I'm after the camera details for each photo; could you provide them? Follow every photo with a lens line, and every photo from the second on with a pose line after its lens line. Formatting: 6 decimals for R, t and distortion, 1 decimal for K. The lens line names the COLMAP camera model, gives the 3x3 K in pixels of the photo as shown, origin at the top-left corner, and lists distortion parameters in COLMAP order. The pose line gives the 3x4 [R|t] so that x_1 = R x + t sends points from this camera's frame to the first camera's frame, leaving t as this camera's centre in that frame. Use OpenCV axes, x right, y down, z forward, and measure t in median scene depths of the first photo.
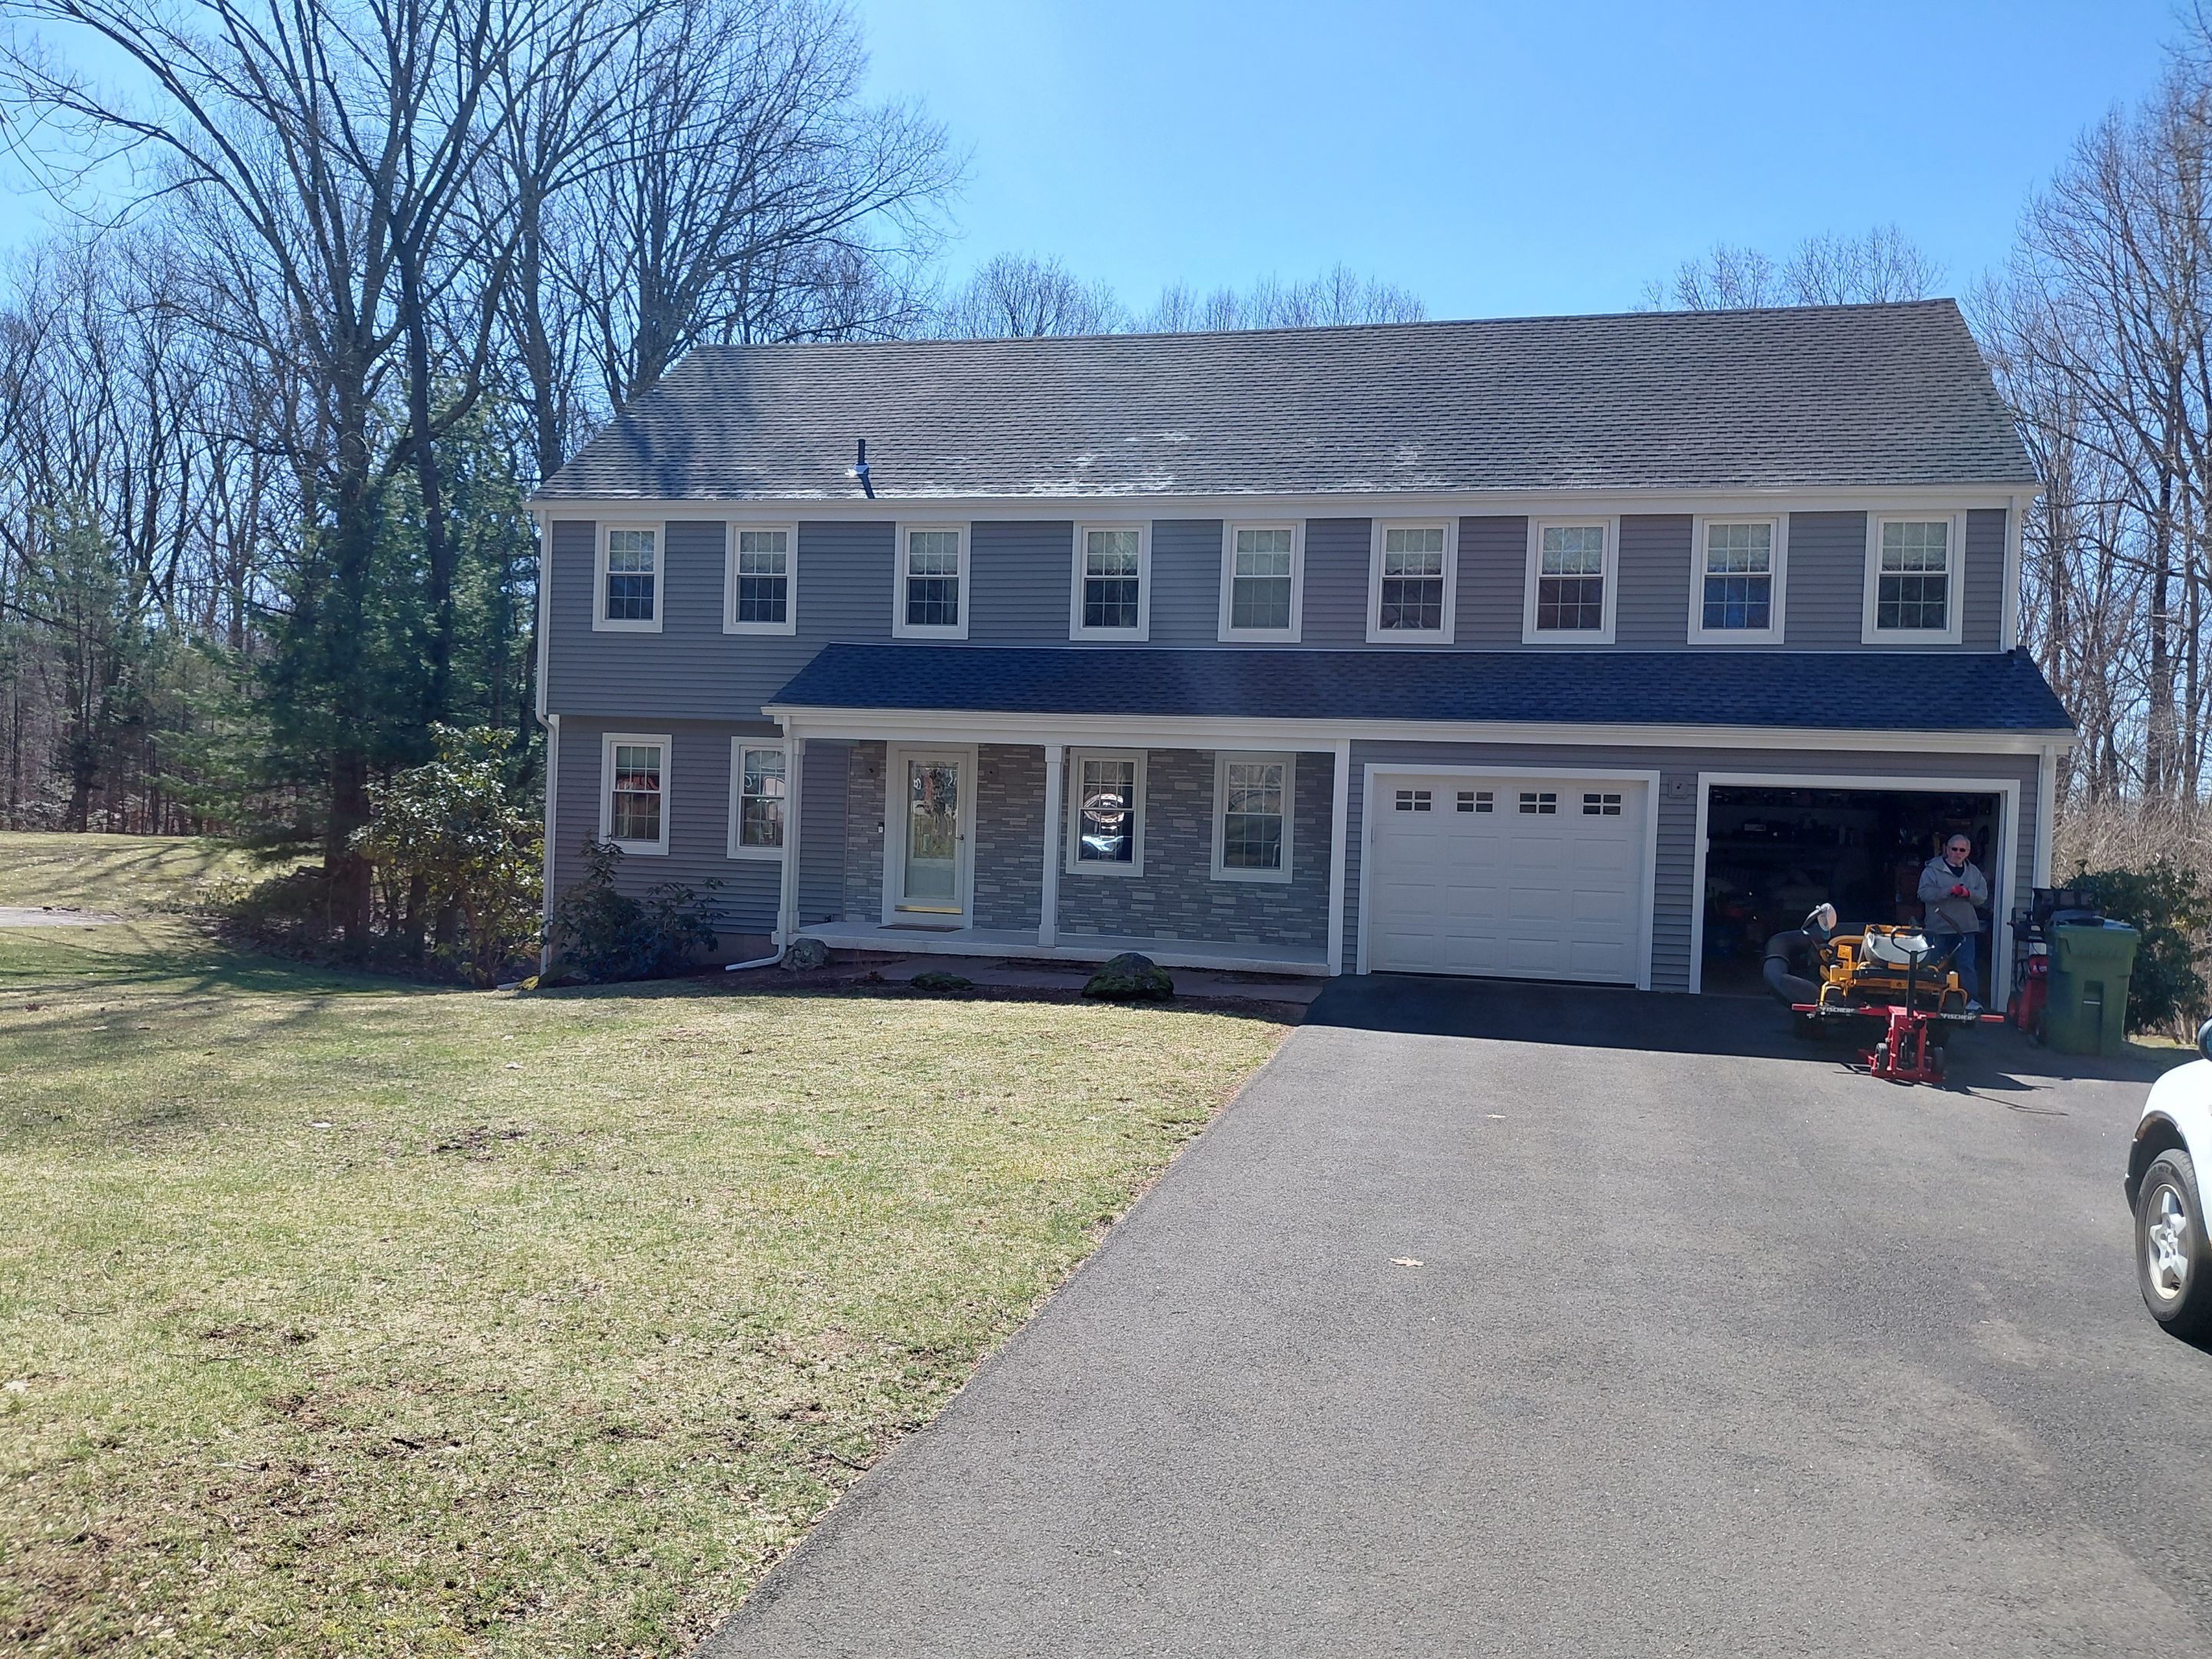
lens RADIAL K [[1614.7, 0, 1095.0], [0, 1614.7, 851.0], [0, 0, 1]] dist [0.116246, -0.199659]
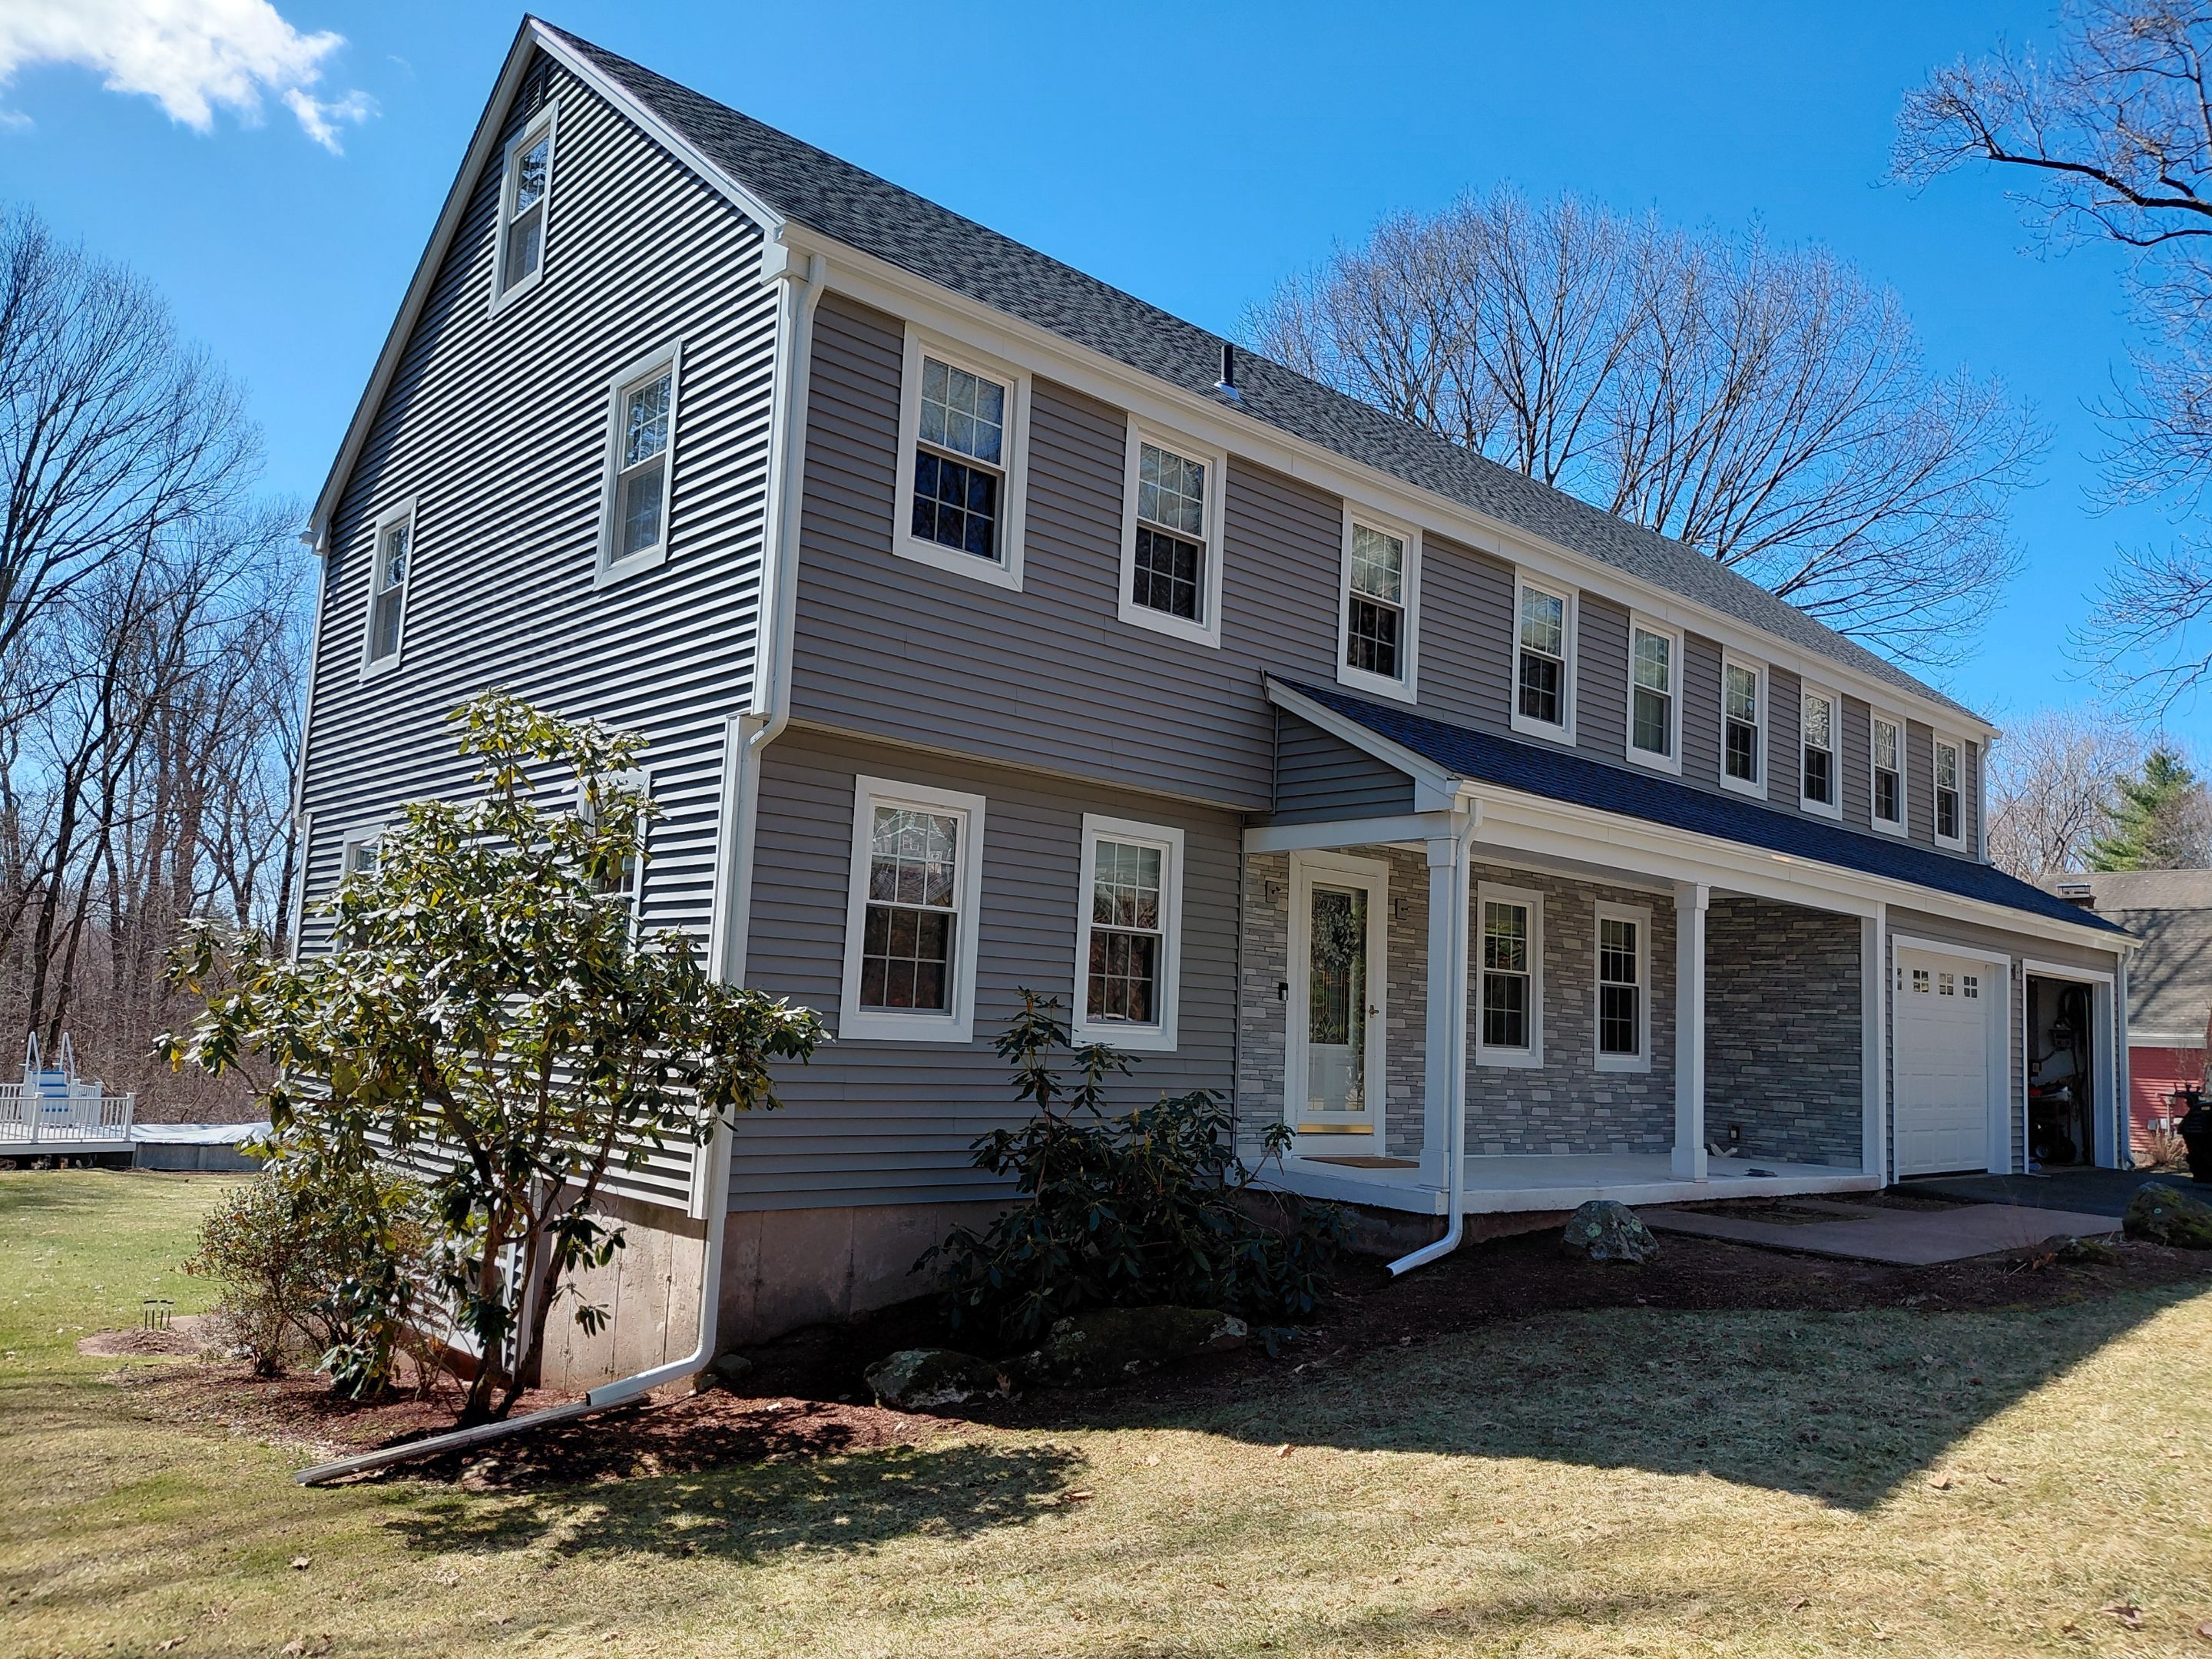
lens RADIAL K [[1626.6, 0, 1103.6], [0, 1626.6, 816.7], [0, 0, 1]] dist [0.124167, -0.203899]
pose [[0.557830, 0.095939, 0.824391, -0.693933], [-0.017179, 0.994418, -0.104102, -0.015961], [-0.829777, 0.043909, 0.556365, 0.751795]]
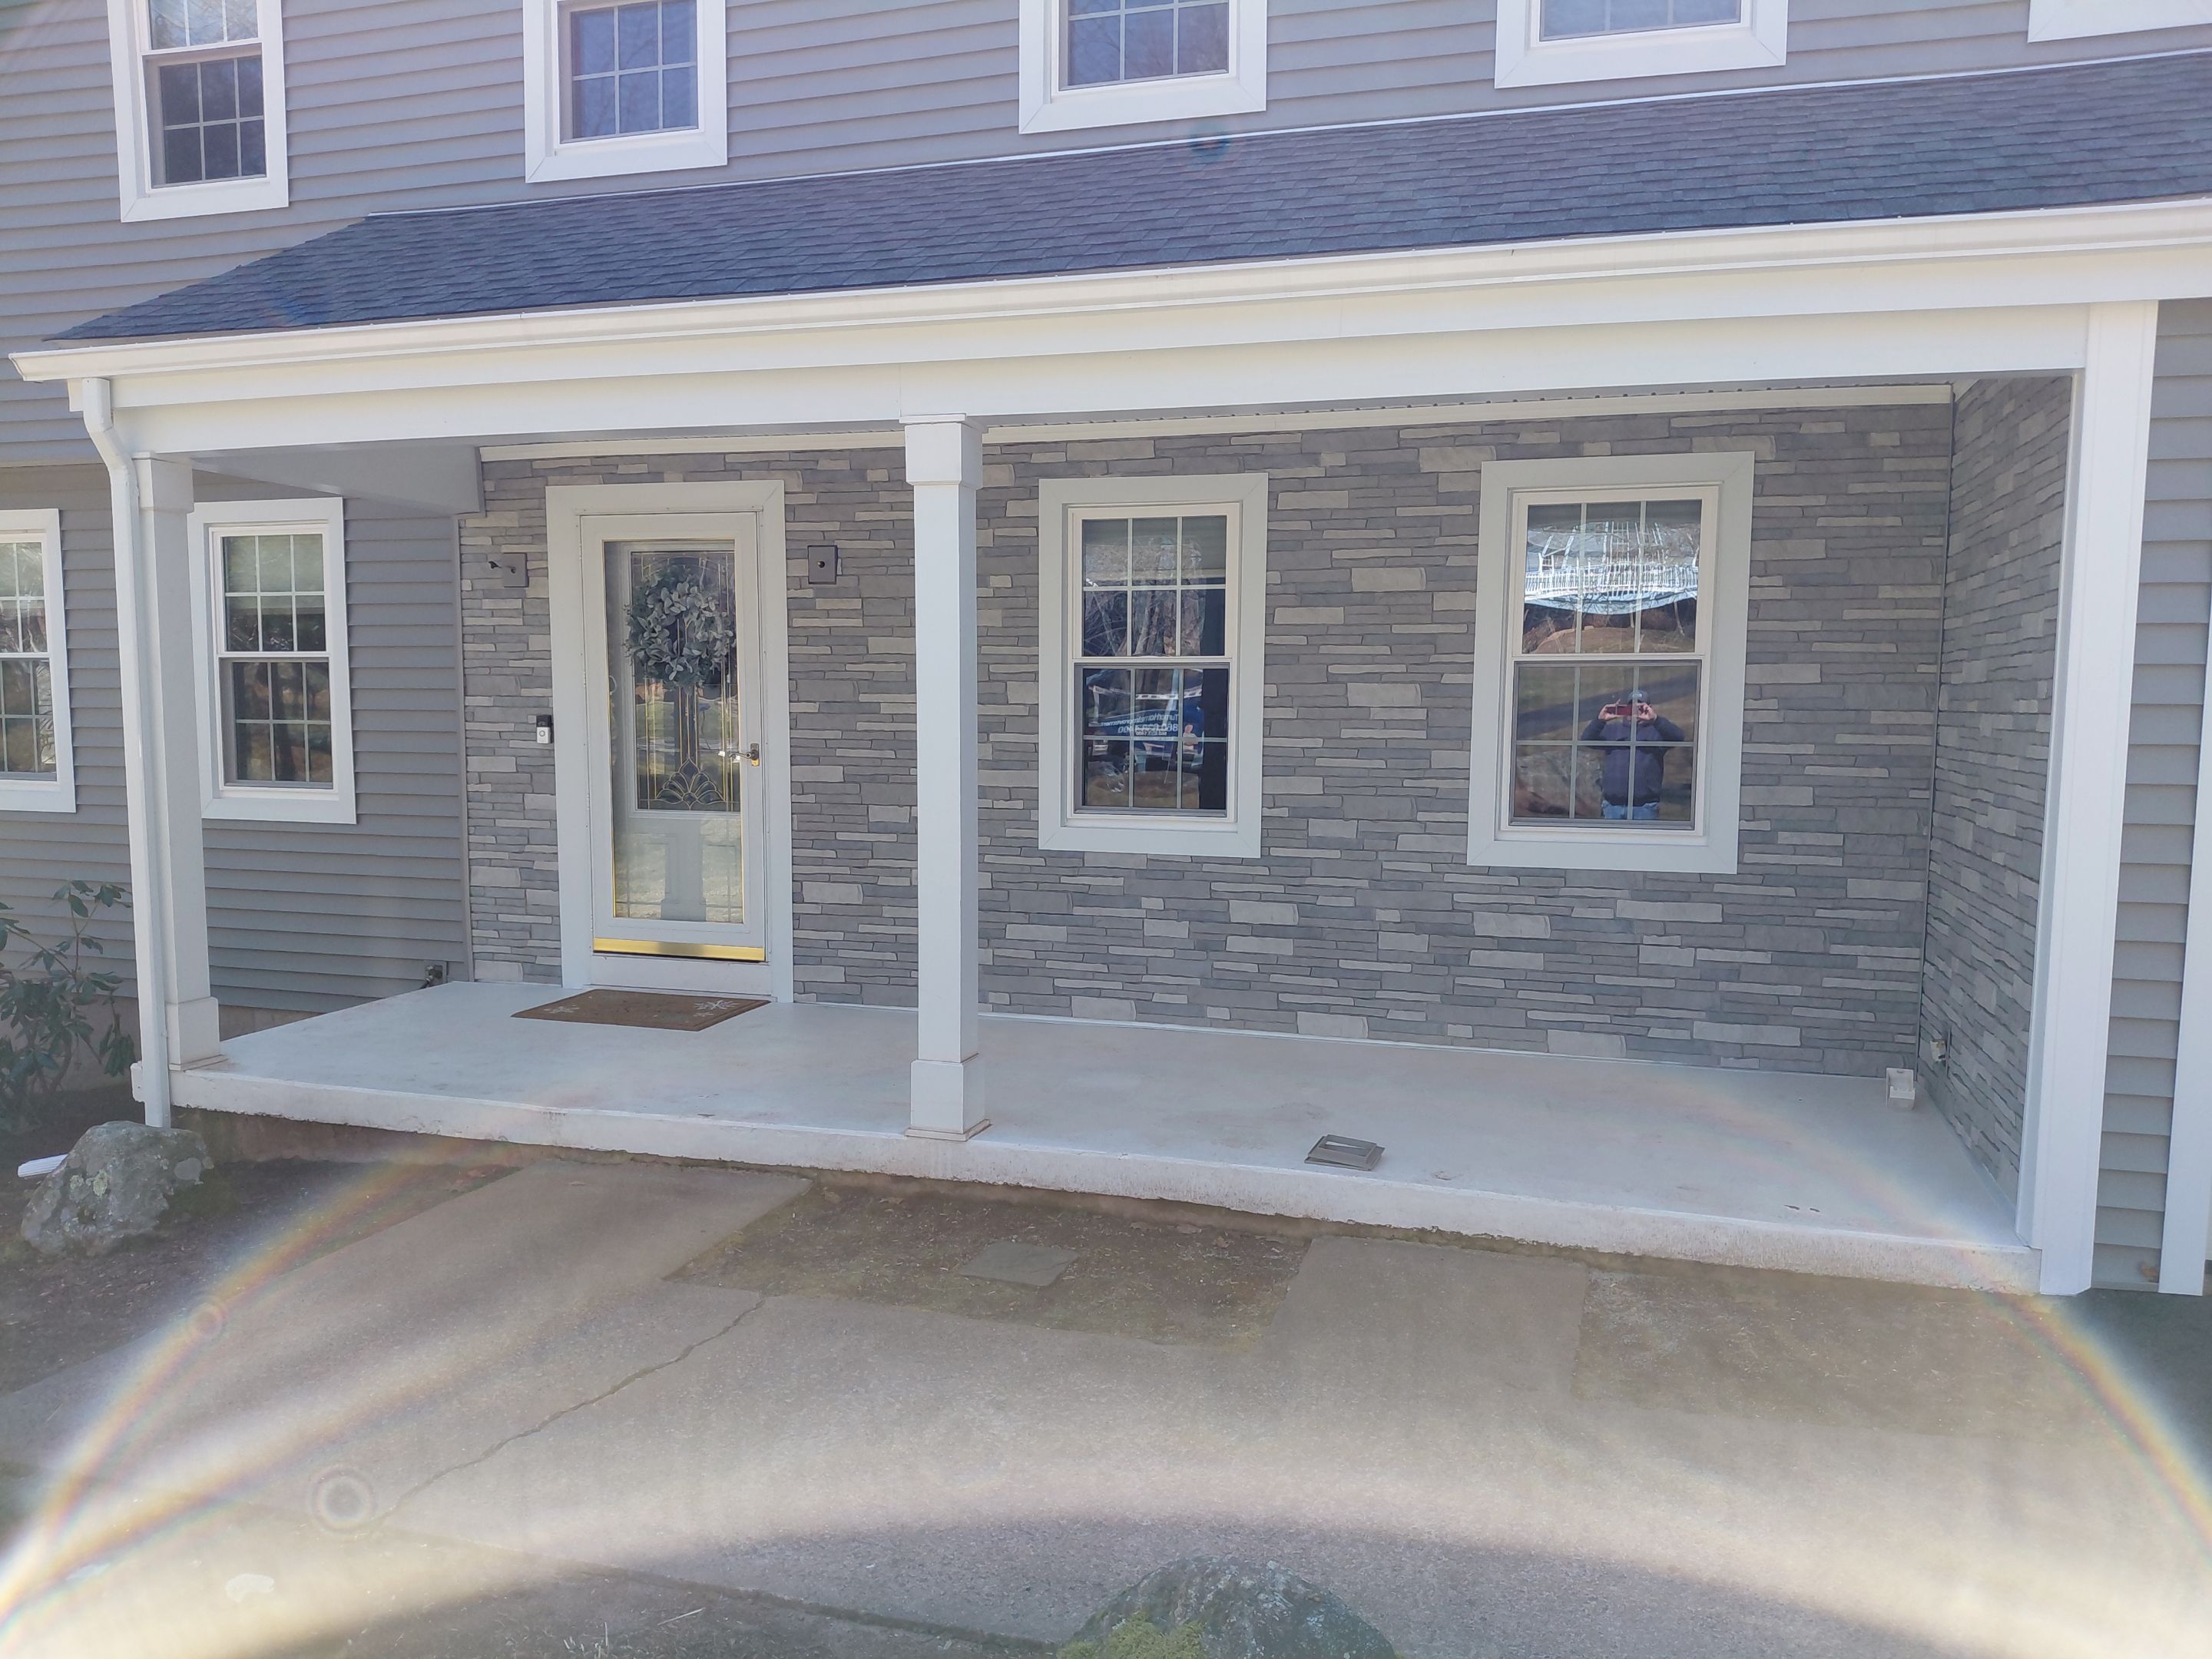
lens RADIAL K [[1614.7, 0, 1095.0], [0, 1614.7, 851.0], [0, 0, 1]] dist [0.116246, -0.199659]
pose [[0.997848, -0.026593, -0.059943, 0.015436], [0.031676, 0.995834, 0.085511, -0.015506], [0.057419, -0.087225, 0.994532, 0.661535]]
